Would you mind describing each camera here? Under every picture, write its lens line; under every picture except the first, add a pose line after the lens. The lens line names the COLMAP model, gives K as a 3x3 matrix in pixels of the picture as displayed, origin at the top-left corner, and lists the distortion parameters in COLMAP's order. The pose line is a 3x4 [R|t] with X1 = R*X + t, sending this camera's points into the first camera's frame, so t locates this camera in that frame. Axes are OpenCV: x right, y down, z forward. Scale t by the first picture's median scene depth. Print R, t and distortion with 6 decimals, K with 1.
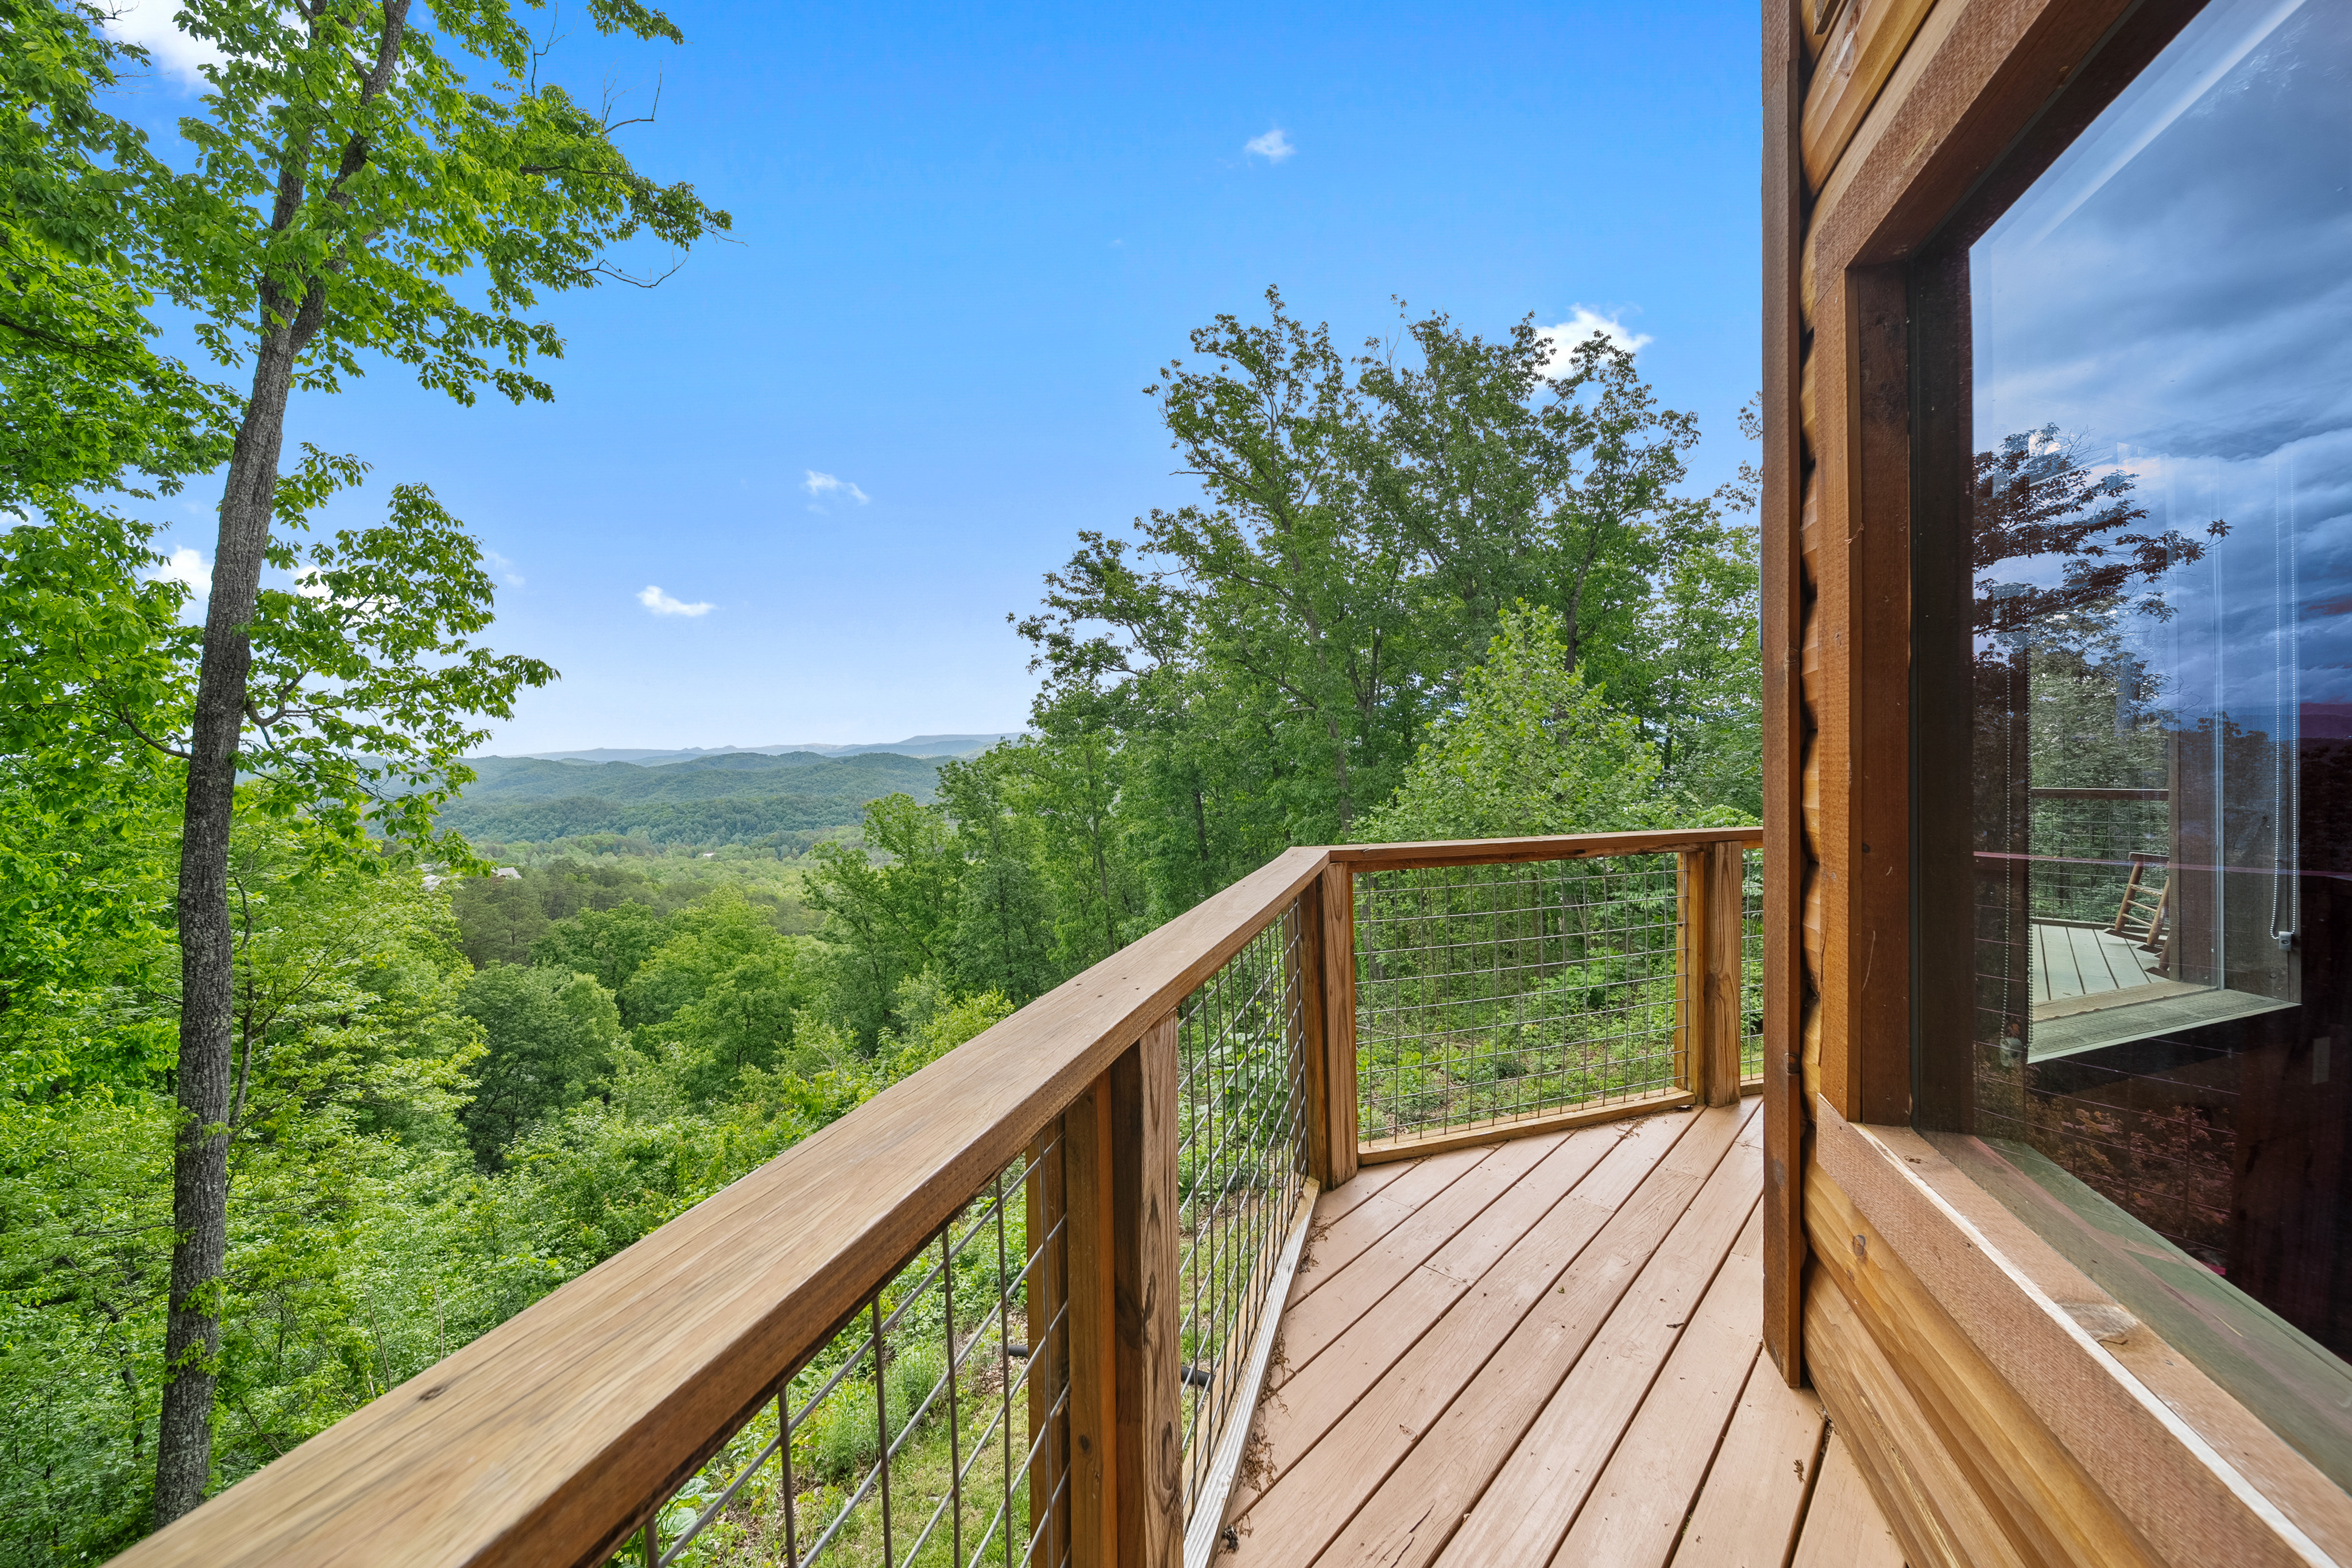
lens RADIAL K [[832.1, 0, 1158.0], [0, 832.1, 779.7], [0, 0, 1]] dist [-0.014108, -0.000160]
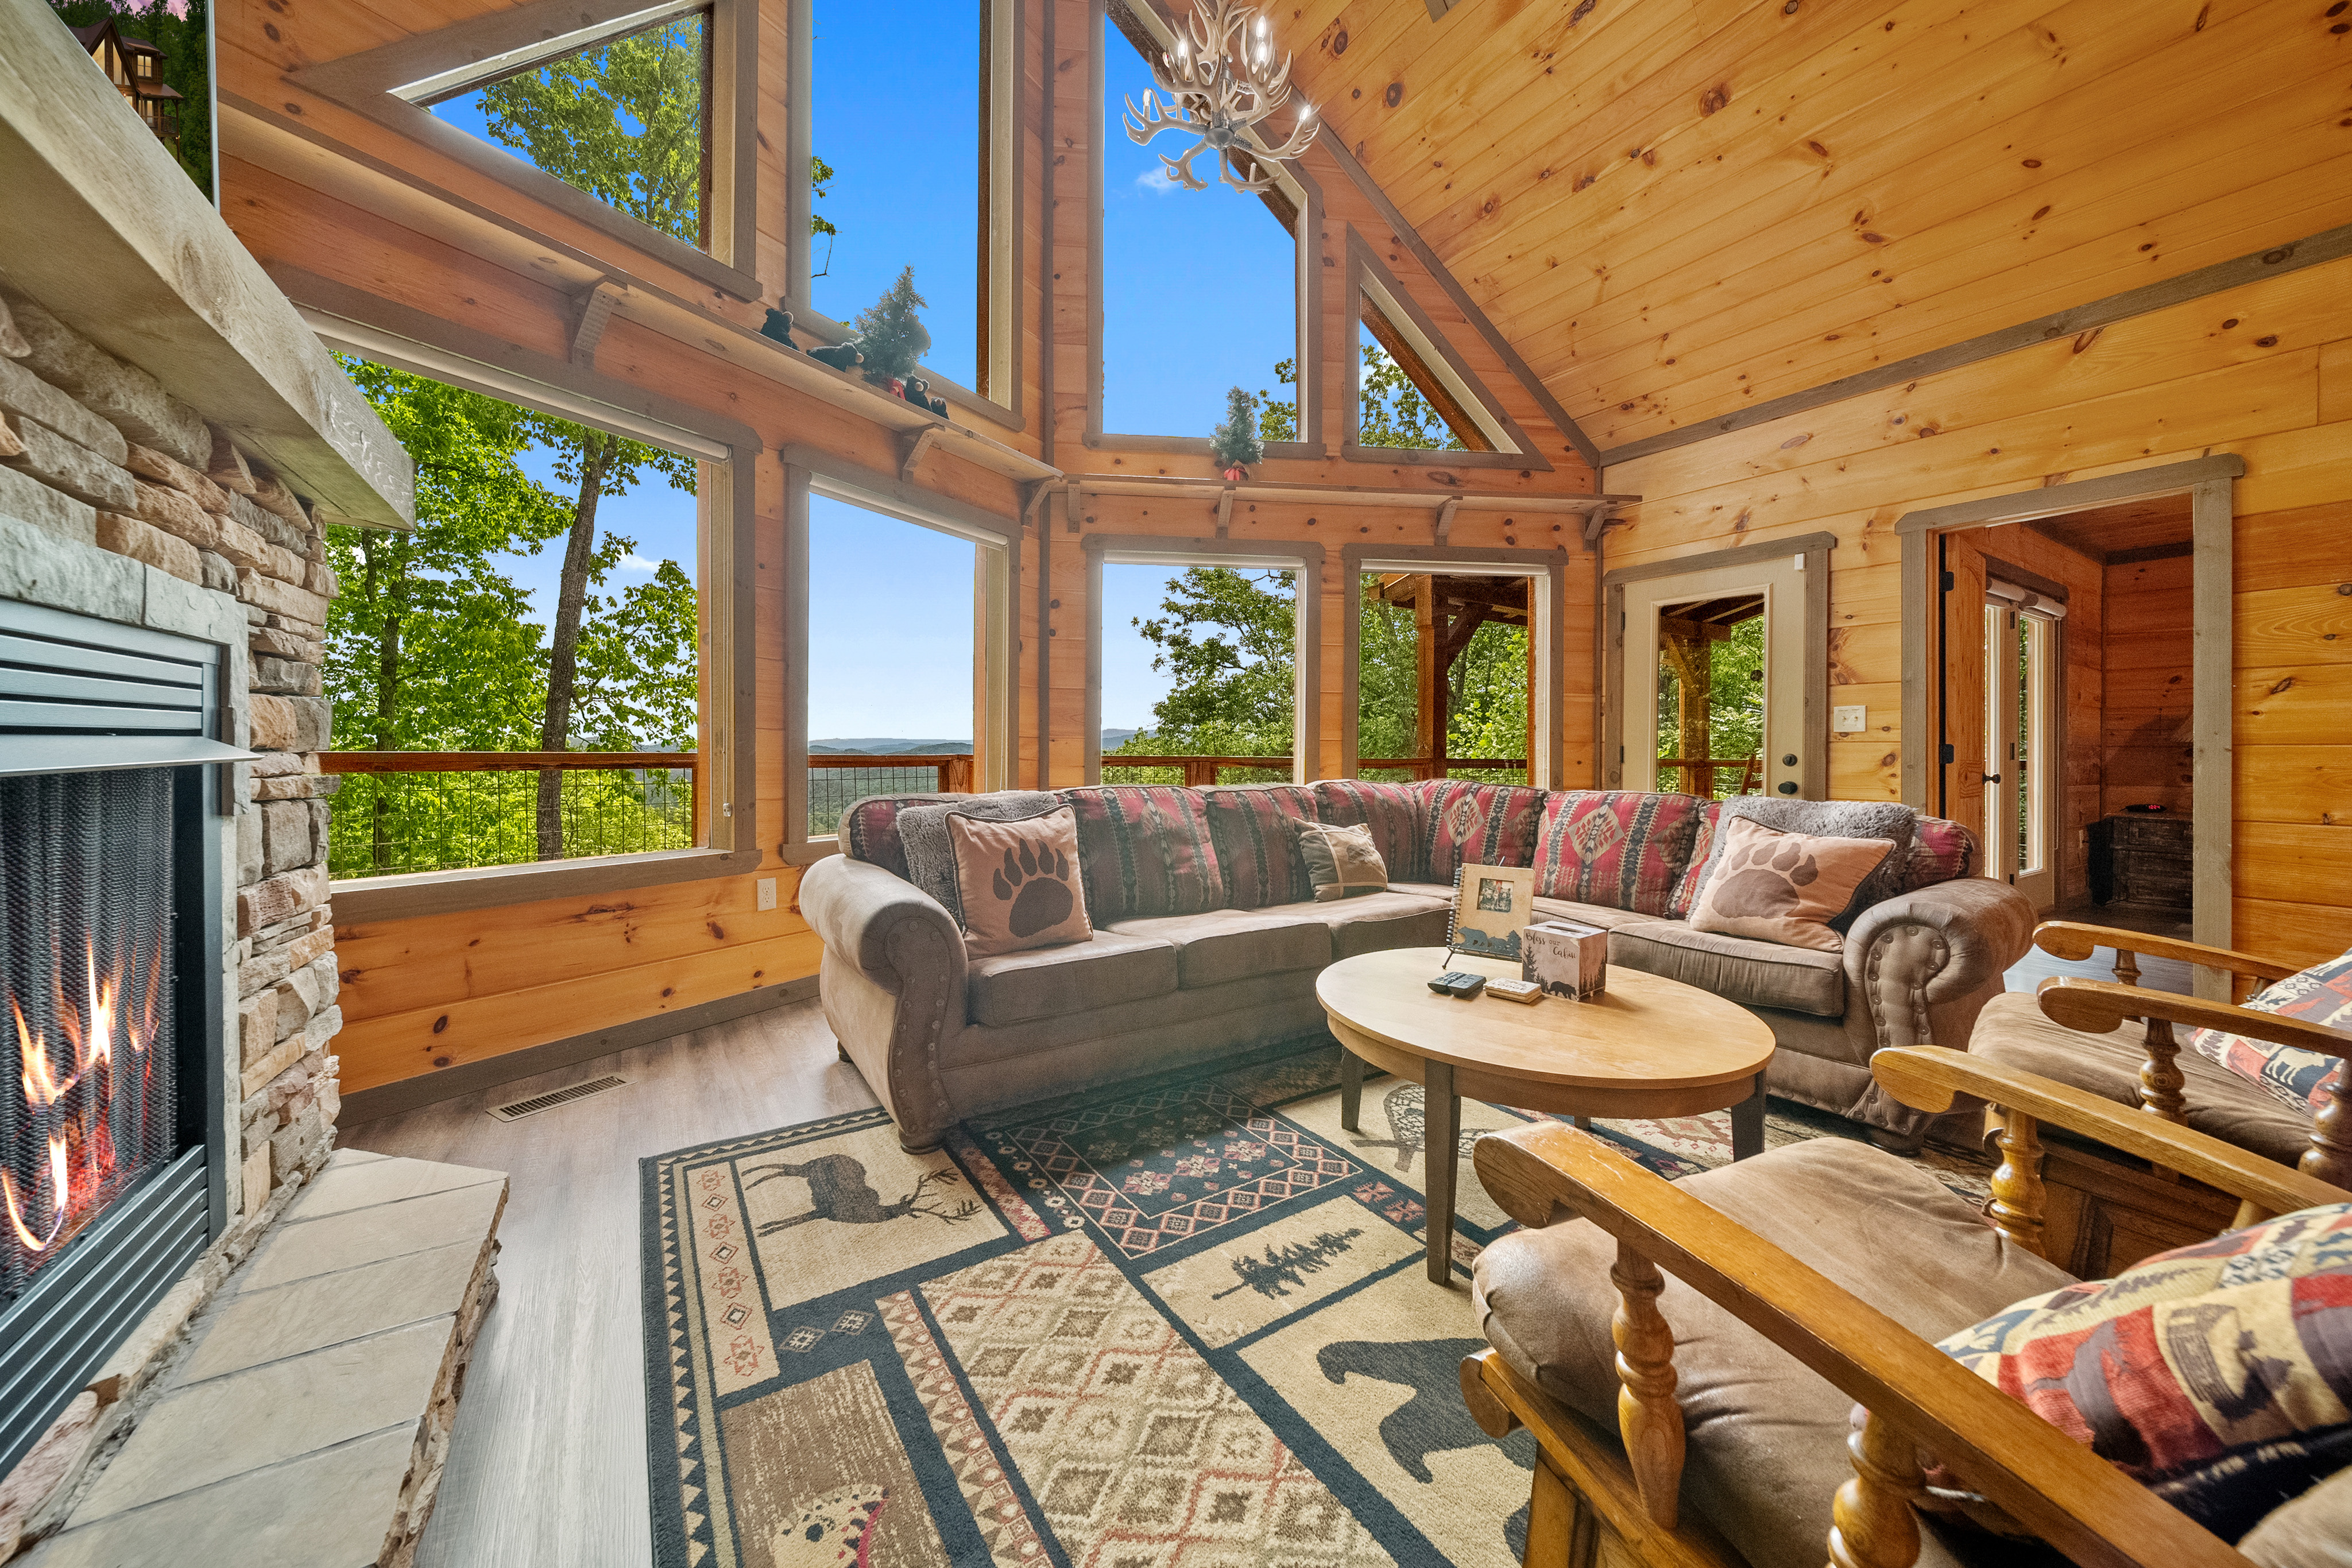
lens RADIAL K [[832.1, 0, 1160.8], [0, 832.1, 779.1], [0, 0, 1]] dist [-0.014108, -0.000160]
pose [[0.973576, 0.020225, -0.227468, 0.365904], [-0.019357, 0.999794, 0.006045, 0.038522], [0.227543, -0.001482, 0.973767, -0.306231]]
